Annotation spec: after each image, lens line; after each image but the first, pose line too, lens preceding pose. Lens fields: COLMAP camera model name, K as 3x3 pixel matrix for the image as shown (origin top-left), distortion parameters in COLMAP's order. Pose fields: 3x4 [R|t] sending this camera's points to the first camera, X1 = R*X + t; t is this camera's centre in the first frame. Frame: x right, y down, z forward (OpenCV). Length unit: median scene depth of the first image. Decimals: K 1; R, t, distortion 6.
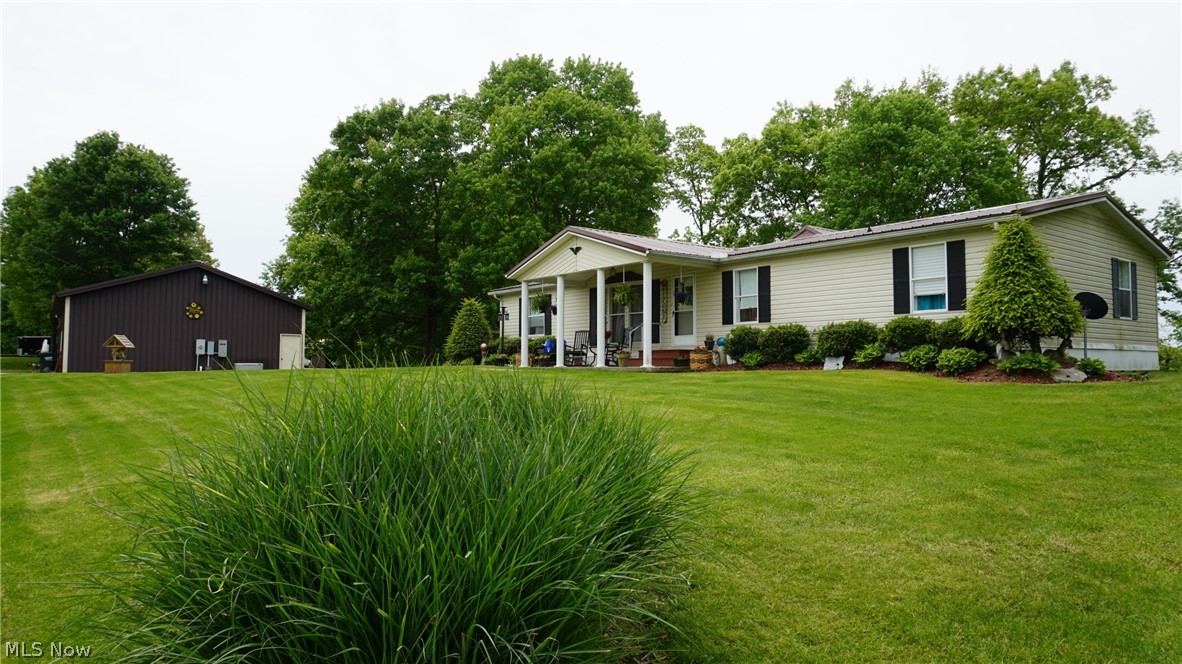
lens RADIAL K [[786.1, 0, 591.0], [0, 786.1, 332.0], [0, 0, 1]] dist [-0.004400, -0.000828]
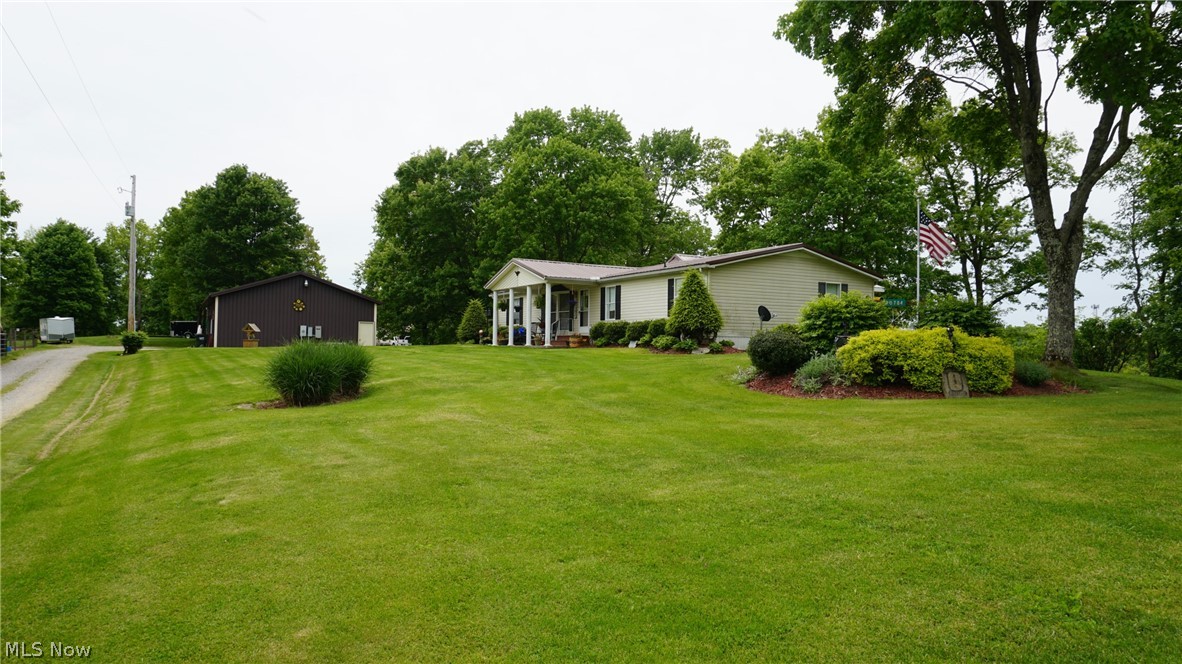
lens RADIAL K [[809.3, 0, 591.0], [0, 809.3, 332.0], [0, 0, 1]] dist [-0.001451, -0.000210]
pose [[0.990905, 0.006568, -0.134400, 0.197535], [-0.003813, 0.999778, 0.020744, -0.010419], [0.134506, -0.020043, 0.990710, -0.348298]]
